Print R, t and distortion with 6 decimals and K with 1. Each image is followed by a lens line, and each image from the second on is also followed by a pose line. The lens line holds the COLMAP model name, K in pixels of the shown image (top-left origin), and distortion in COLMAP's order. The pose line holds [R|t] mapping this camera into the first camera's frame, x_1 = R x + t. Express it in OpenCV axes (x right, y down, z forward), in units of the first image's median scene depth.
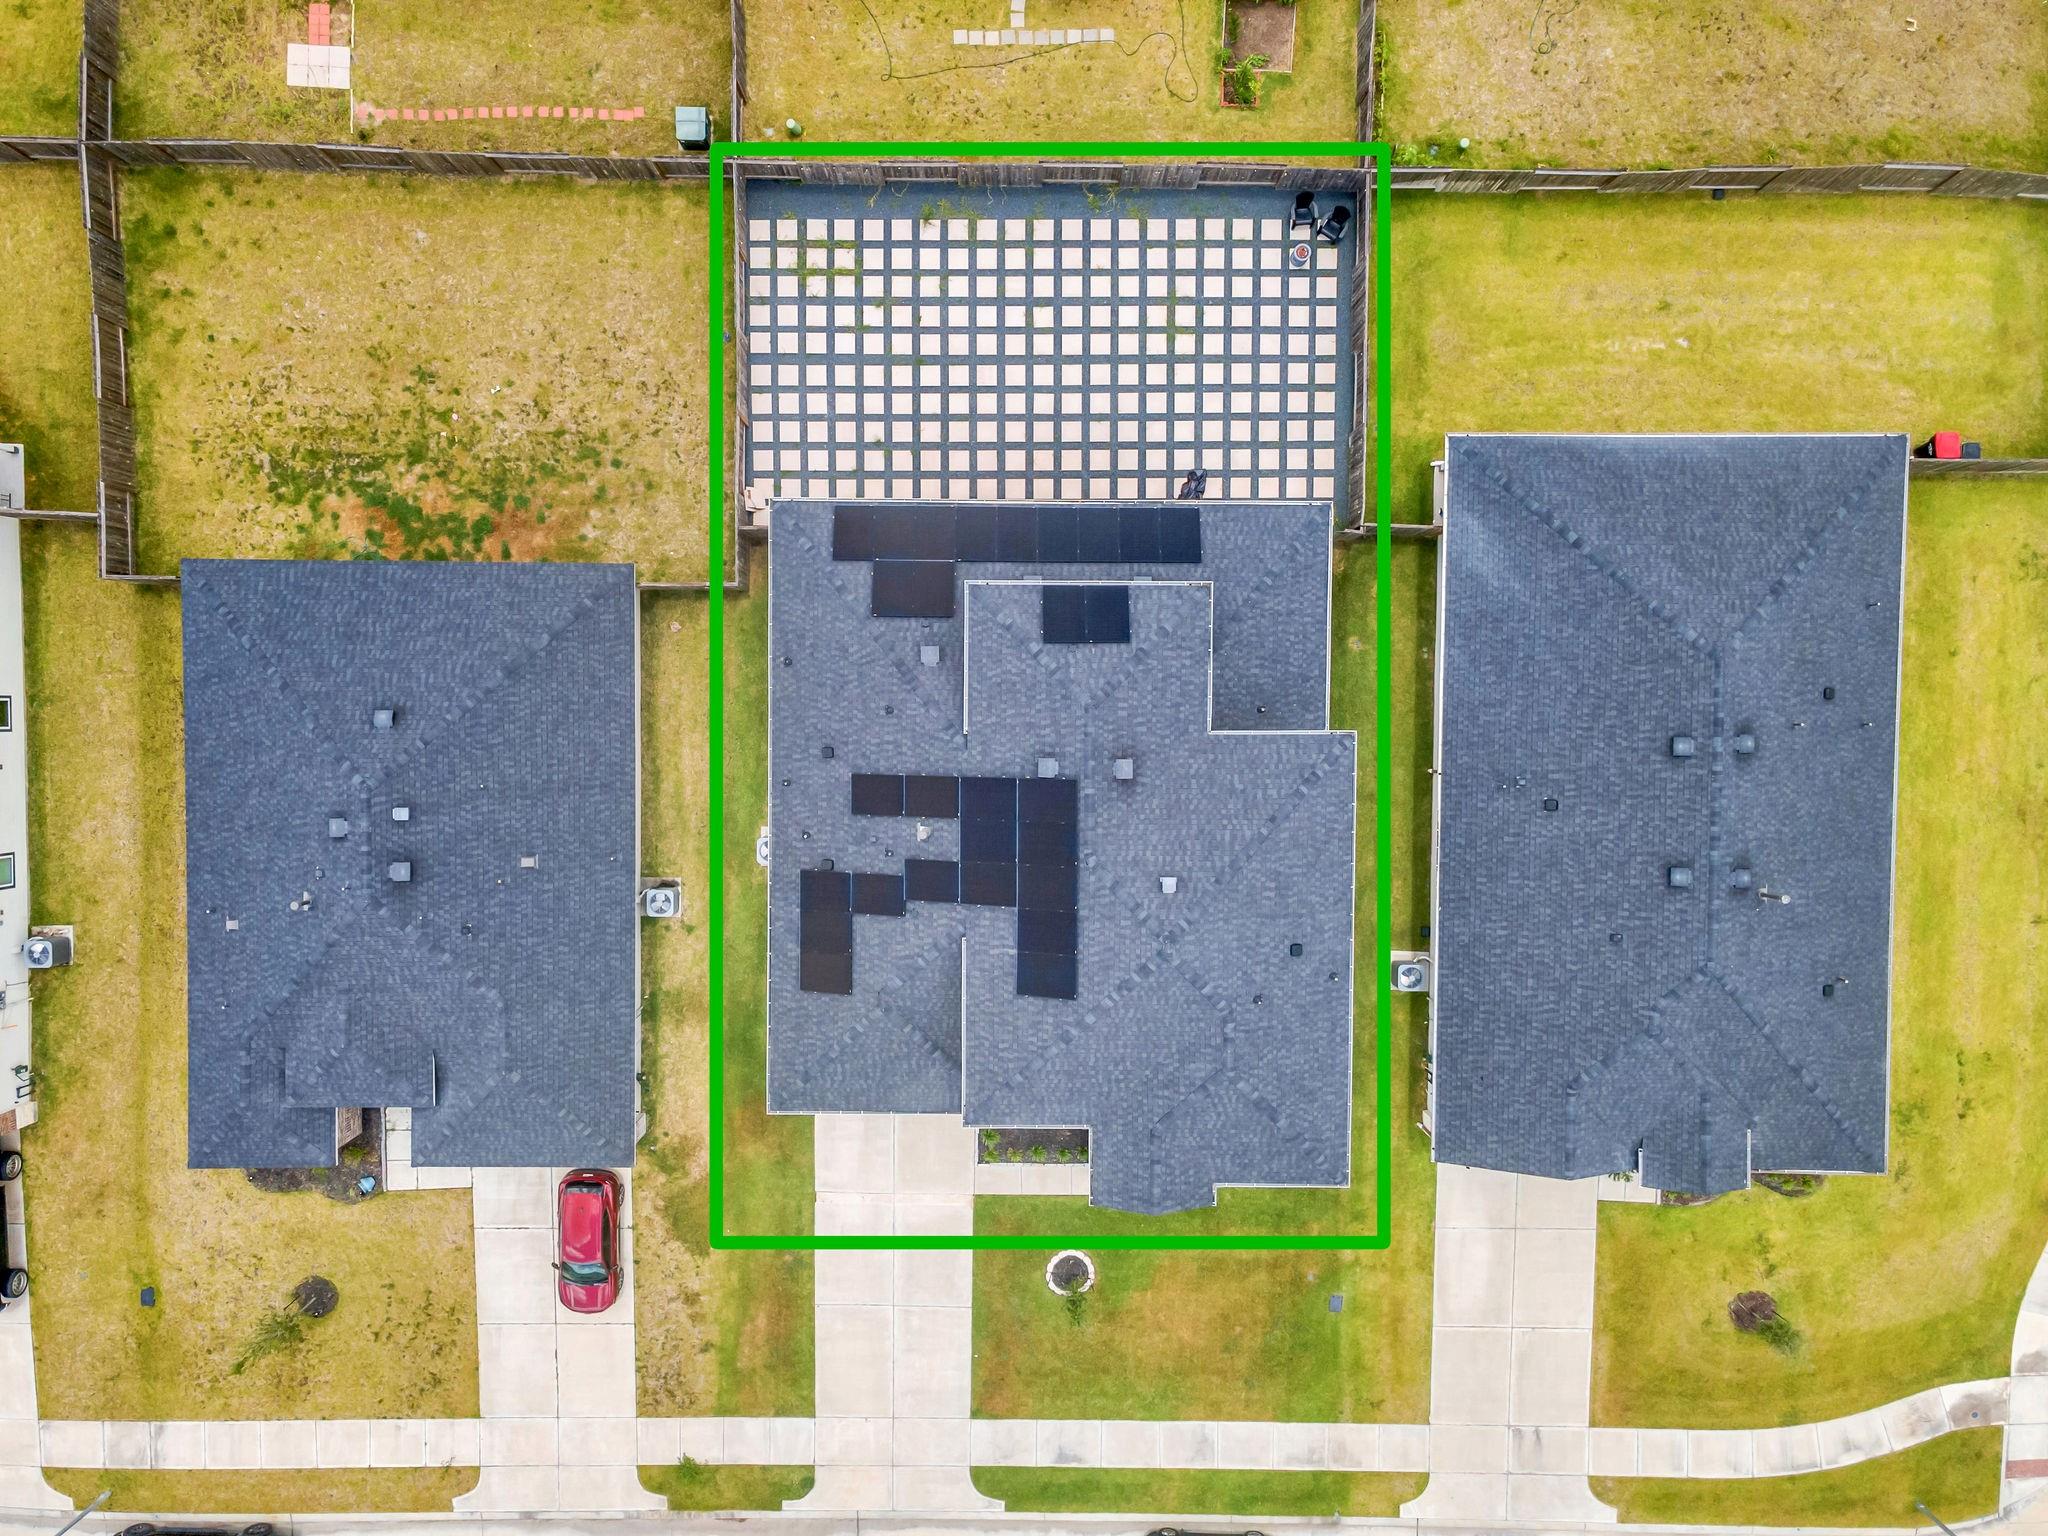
lens RADIAL K [[1506.3, 0, 1017.6], [0, 1506.3, 762.9], [0, 0, 1]] dist [0.026099, 0.011282]
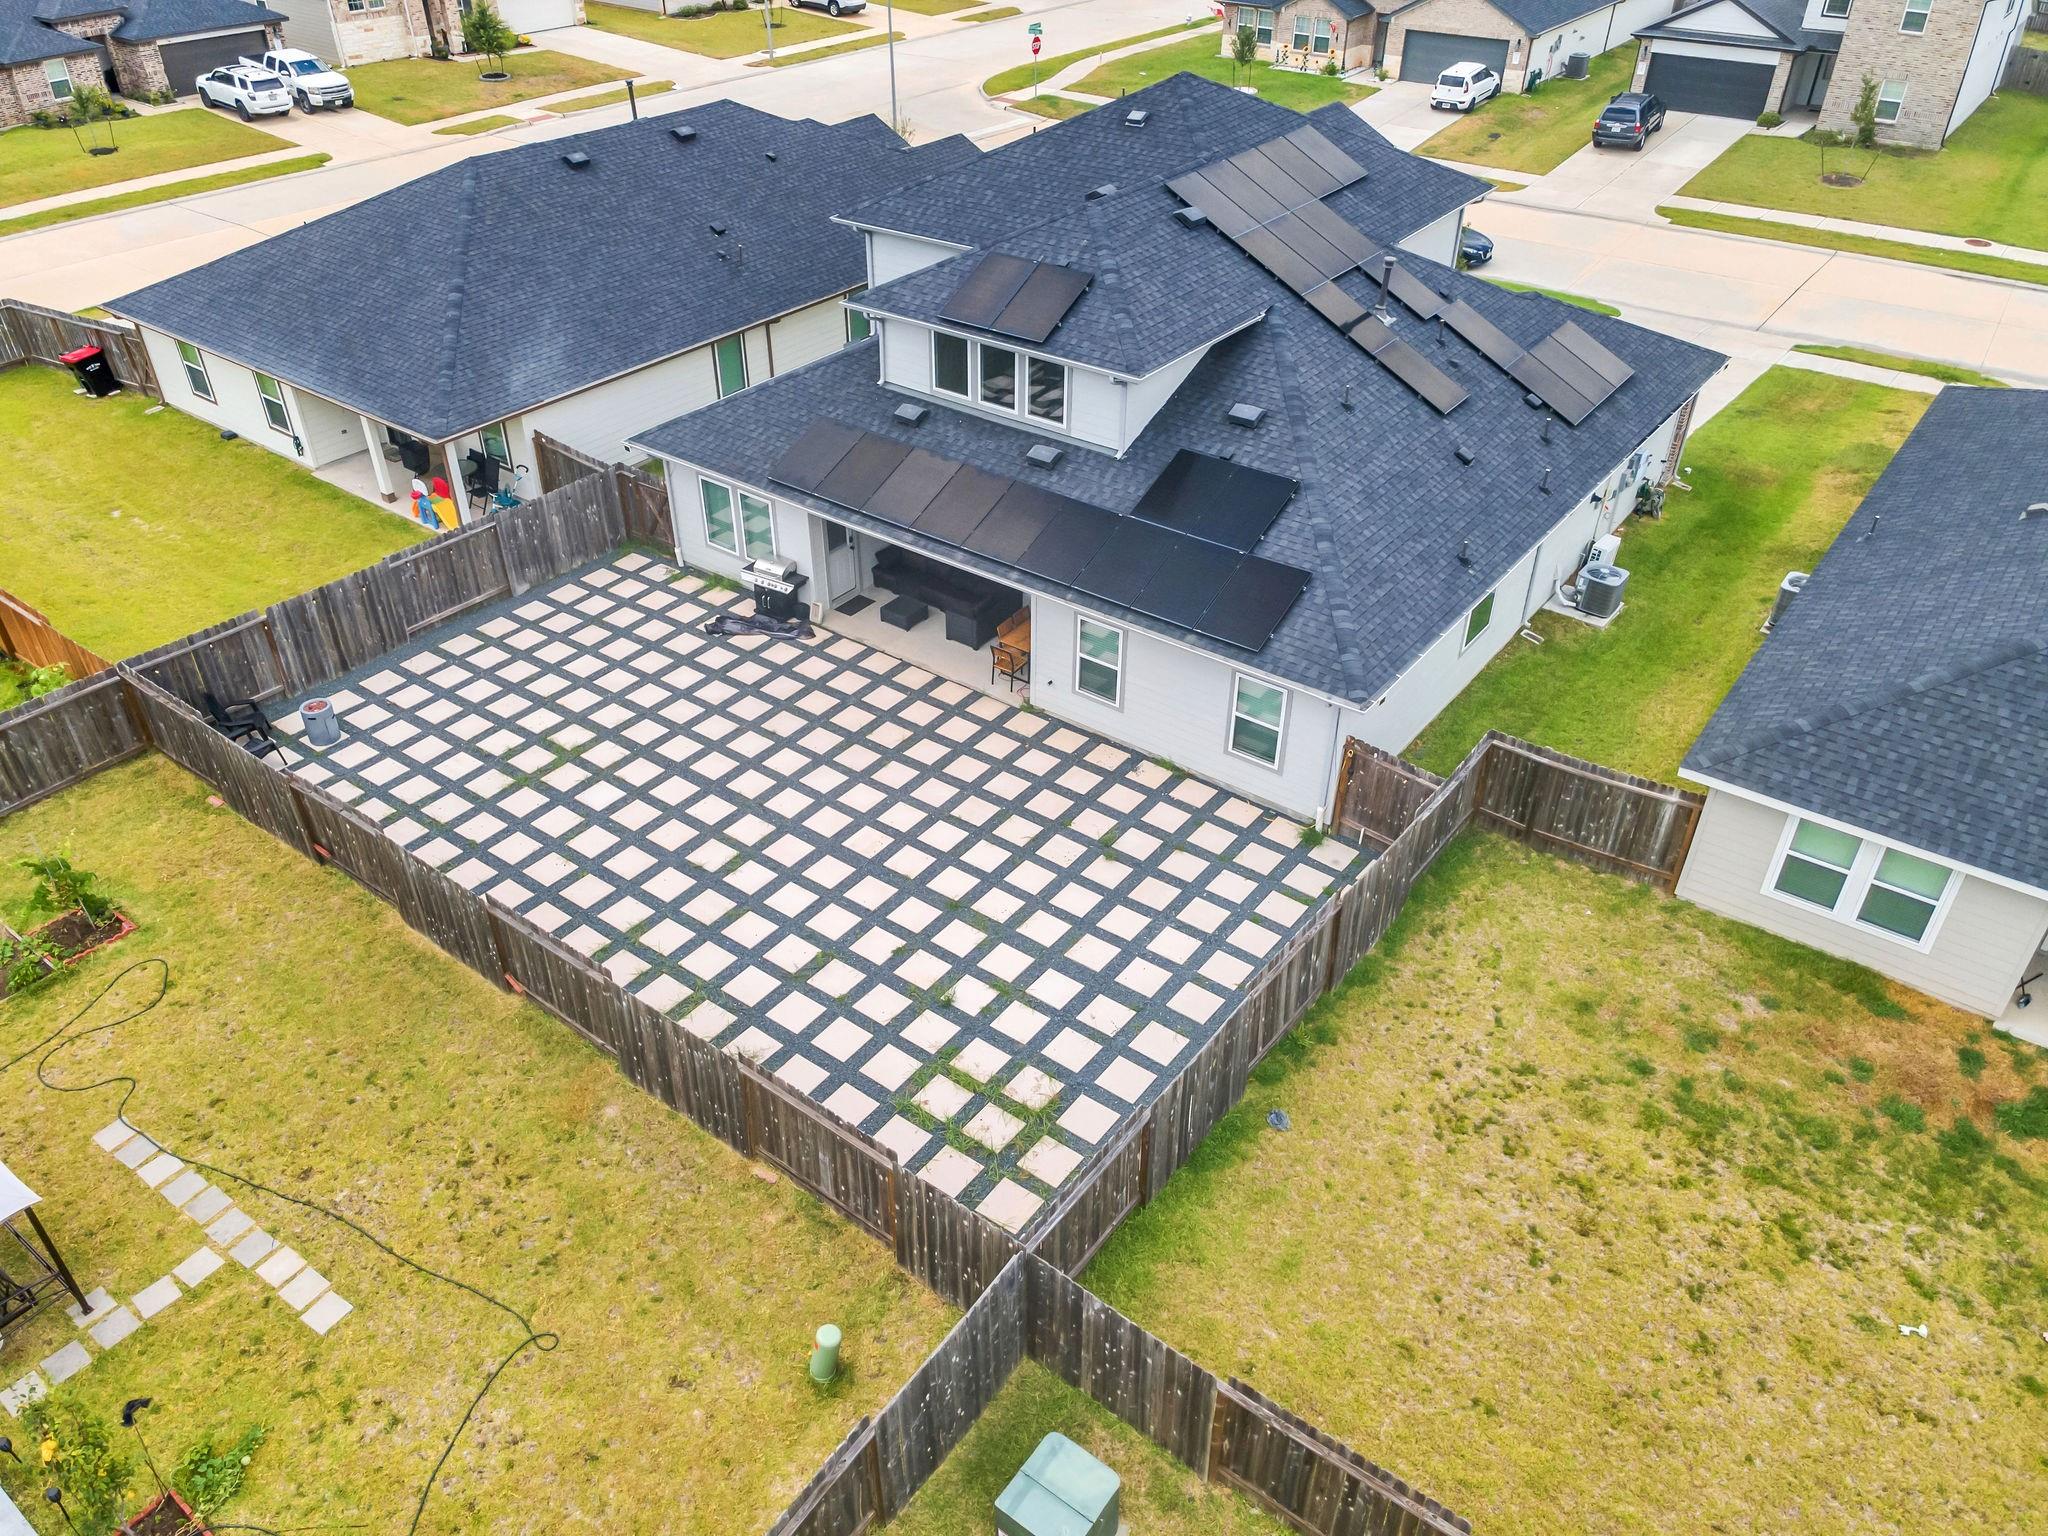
lens RADIAL K [[1510.9, 0, 1008.0], [0, 1510.9, 773.2], [0, 0, 1]] dist [0.025149, 0.036594]
pose [[-0.799533, -0.349046, 0.488788, -0.306178], [0.600308, -0.490713, 0.631531, -0.546996], [0.019421, 0.798353, 0.601876, 0.668546]]
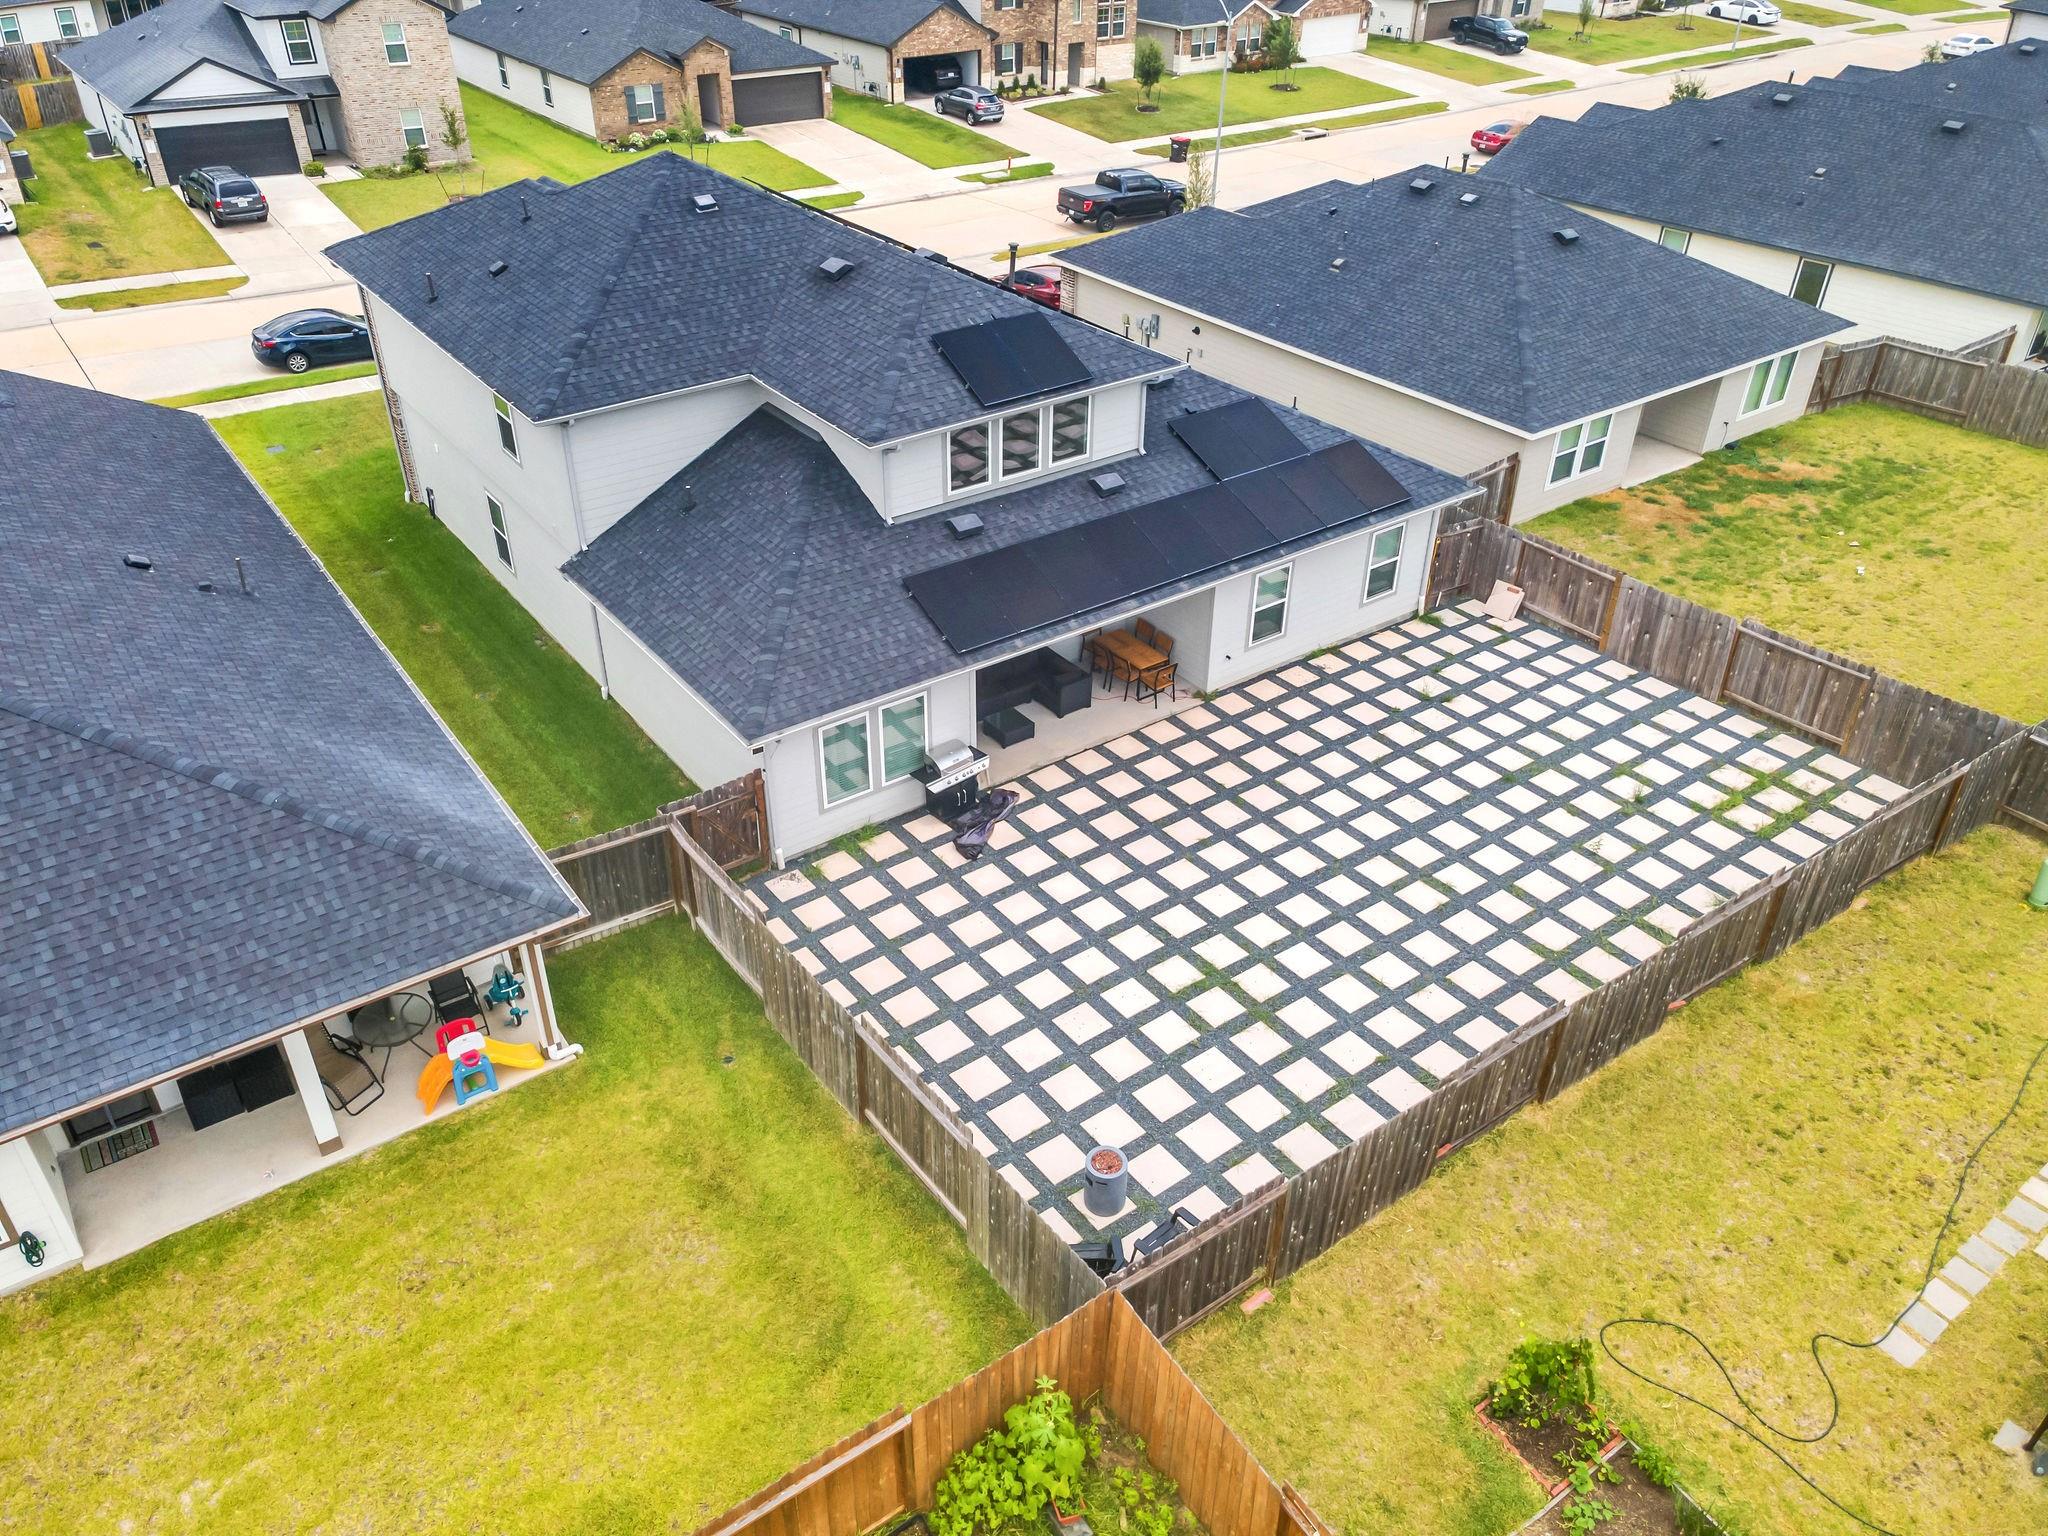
lens RADIAL K [[1506.3, 0, 1017.6], [0, 1506.3, 762.9], [0, 0, 1]] dist [0.026099, 0.011282]
pose [[-0.805823, 0.320223, -0.498104, 0.365224], [-0.591512, -0.474561, 0.651848, -0.524377], [-0.027644, 0.819908, 0.571828, 0.676222]]
